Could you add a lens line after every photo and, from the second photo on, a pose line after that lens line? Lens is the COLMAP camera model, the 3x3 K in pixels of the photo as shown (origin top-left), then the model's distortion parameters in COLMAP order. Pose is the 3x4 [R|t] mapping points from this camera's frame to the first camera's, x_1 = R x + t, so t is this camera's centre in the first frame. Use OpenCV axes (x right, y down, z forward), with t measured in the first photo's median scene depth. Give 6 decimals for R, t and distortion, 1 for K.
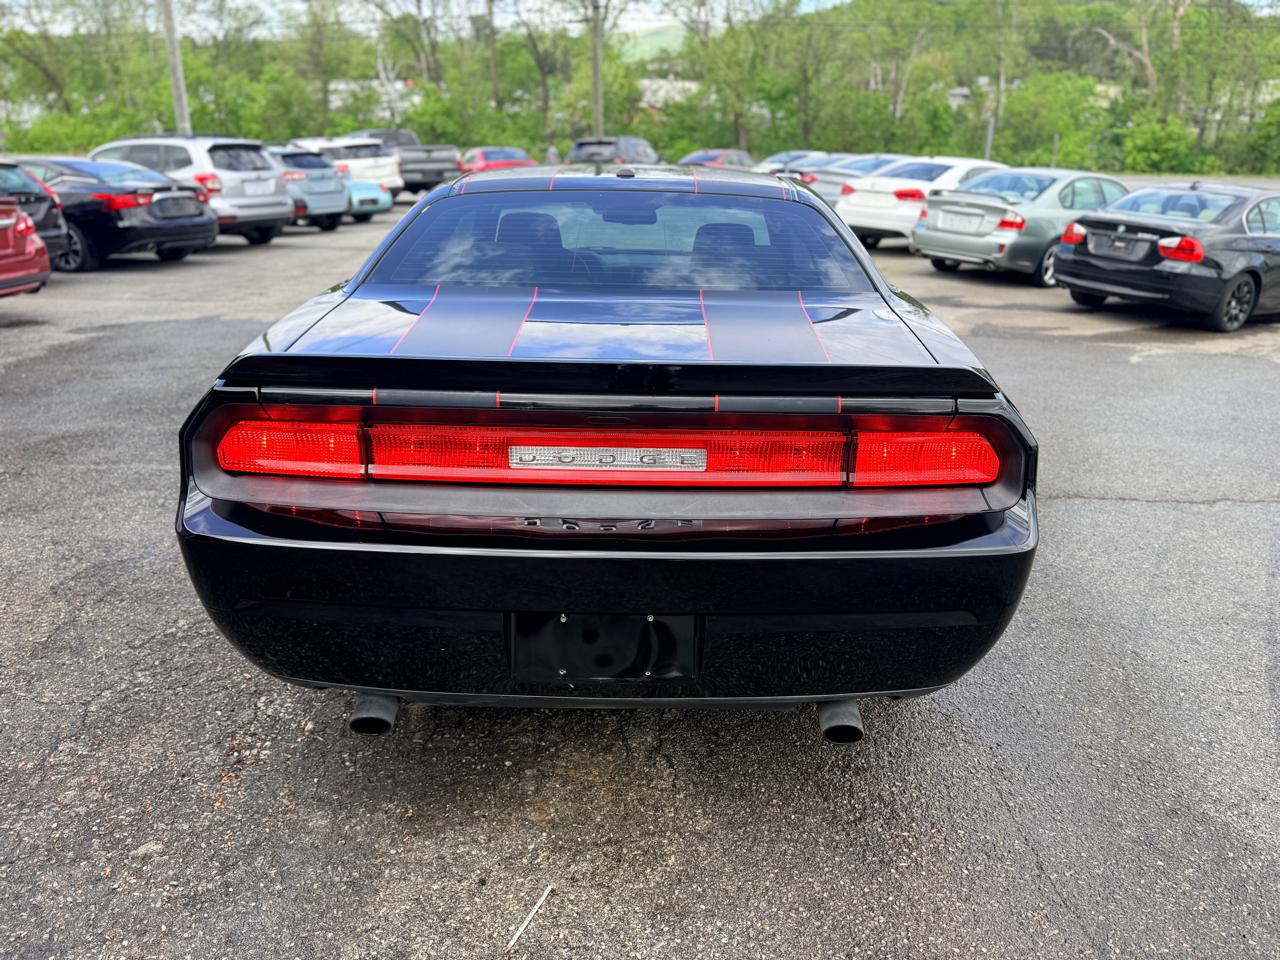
lens RADIAL K [[903.9, 0, 639.1], [0, 903.9, 482.6], [0, 0, 1]] dist [0.022116, -0.025578]
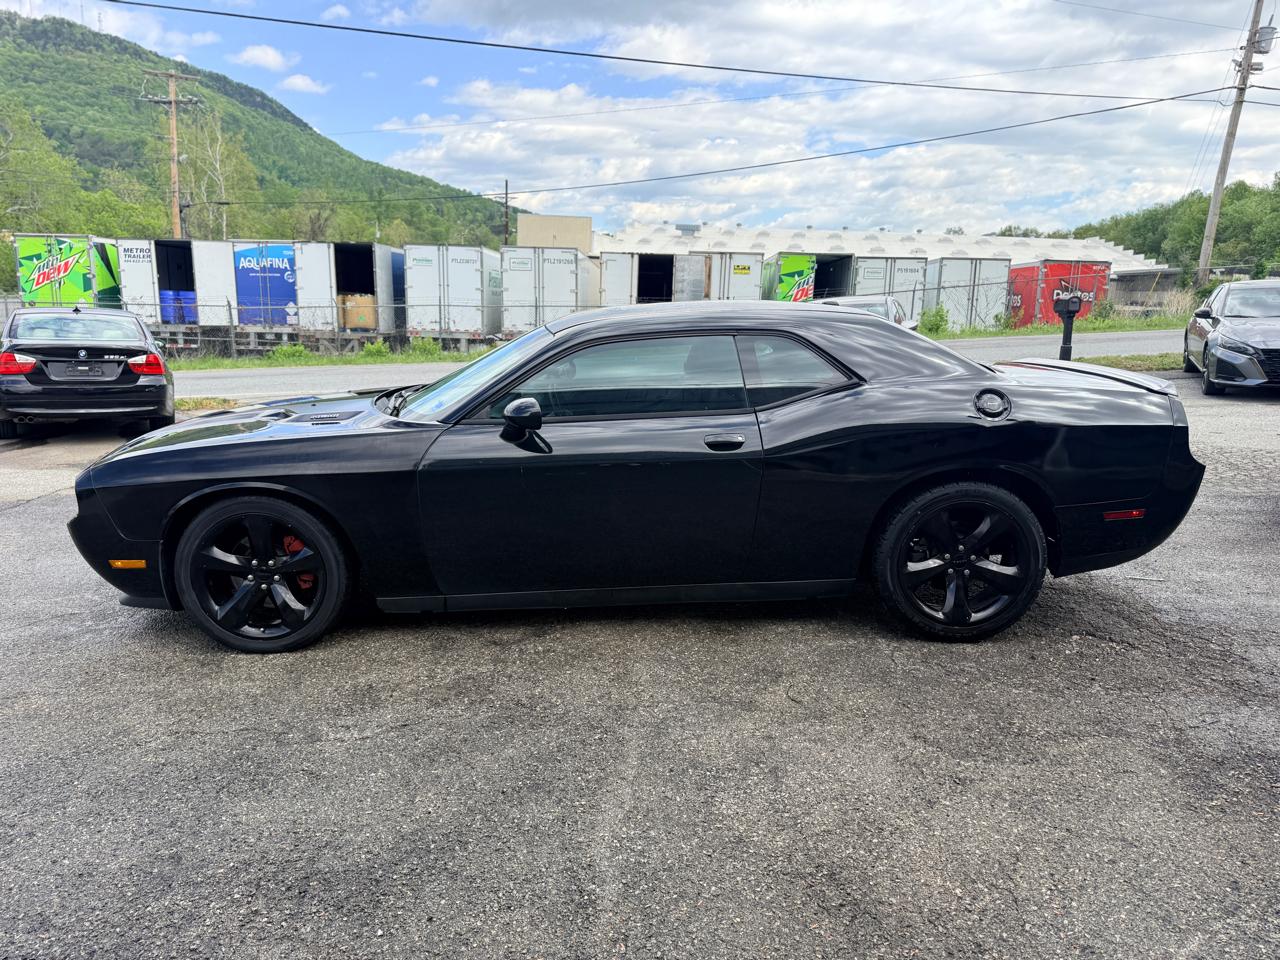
lens RADIAL K [[903.9, 0, 632.5], [0, 903.9, 485.2], [0, 0, 1]] dist [0.022116, -0.025578]
pose [[-0.009830, -0.225523, 0.974188, -0.065742], [0.335873, 0.916889, 0.215648, -0.020973], [-0.941856, 0.329323, 0.066734, 0.054177]]
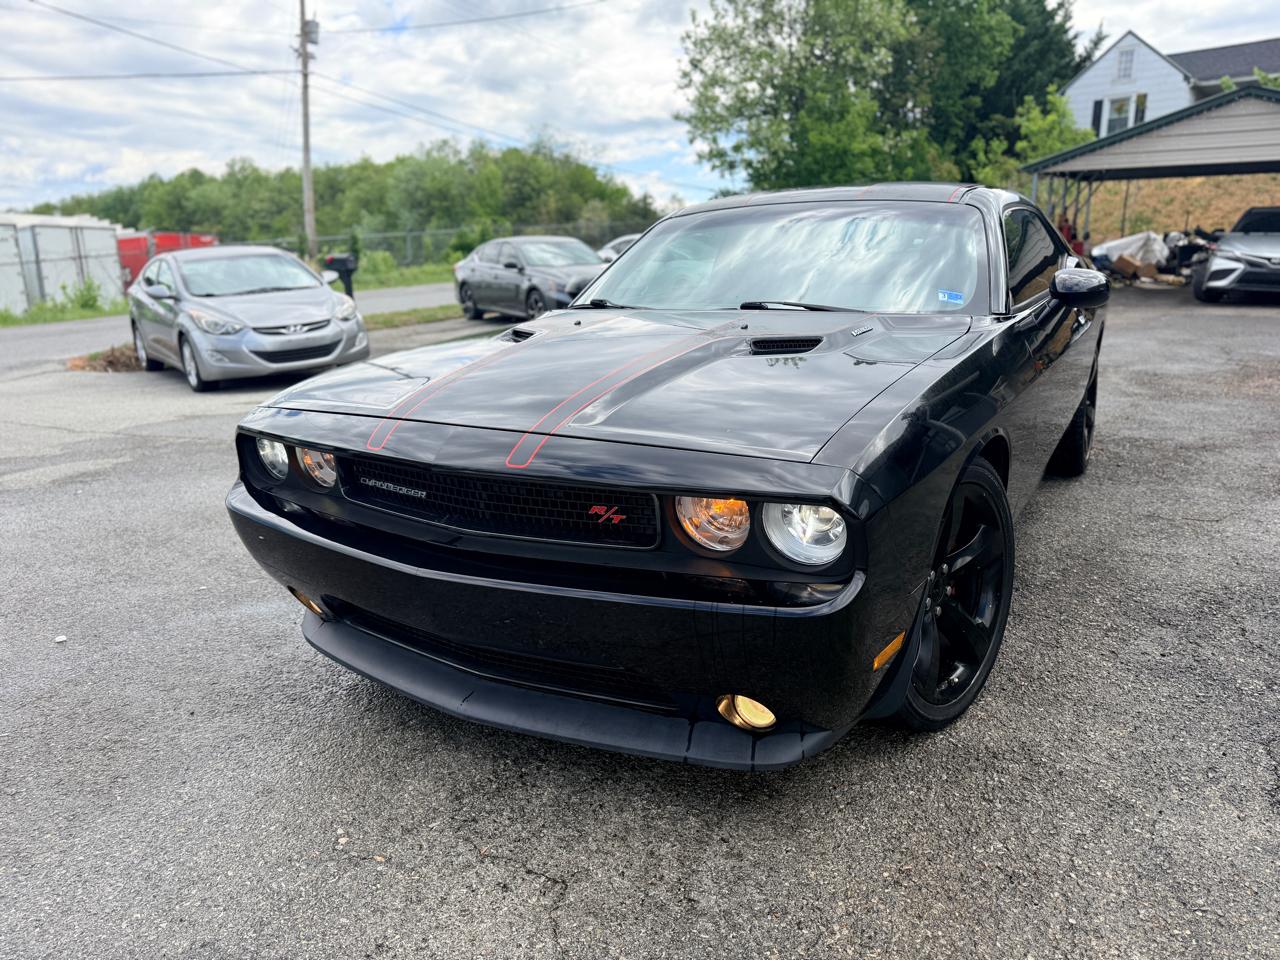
lens RADIAL K [[903.9, 0, 647.9], [0, 903.9, 478.1], [0, 0, 1]] dist [0.022116, -0.025578]
pose [[-0.860073, -0.115316, 0.496967, -0.020276], [0.179592, 0.843333, 0.506495, -0.033393], [-0.477516, 0.524874, -0.704618, 0.105919]]
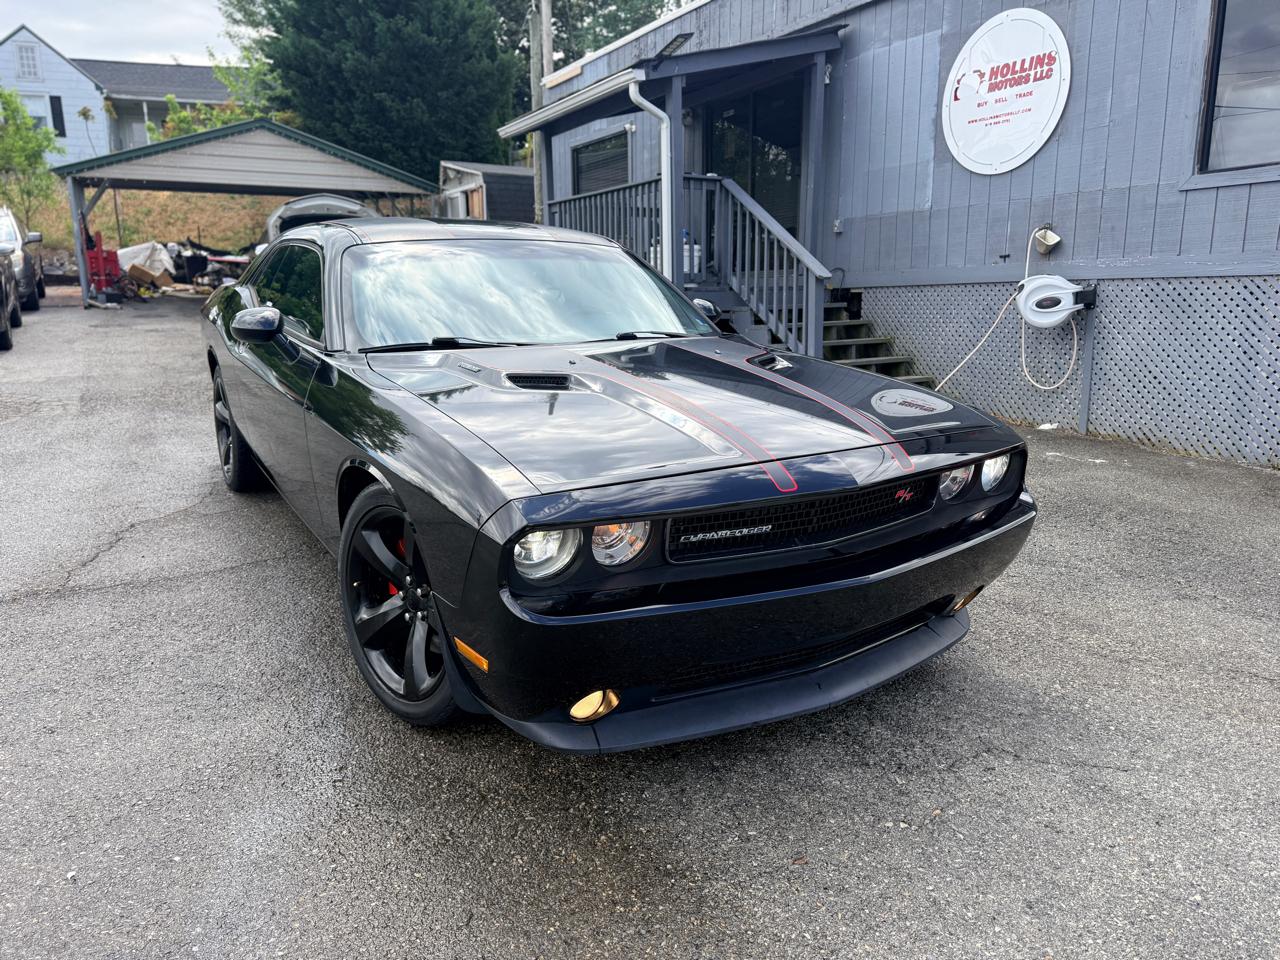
lens RADIAL K [[903.9, 0, 634.2], [0, 903.9, 476.3], [0, 0, 1]] dist [0.022116, -0.025578]
pose [[-0.854738, 0.108631, -0.507566, 0.020894], [-0.187091, 0.847648, 0.496477, -0.035615], [0.484170, 0.519319, -0.704193, 0.107877]]
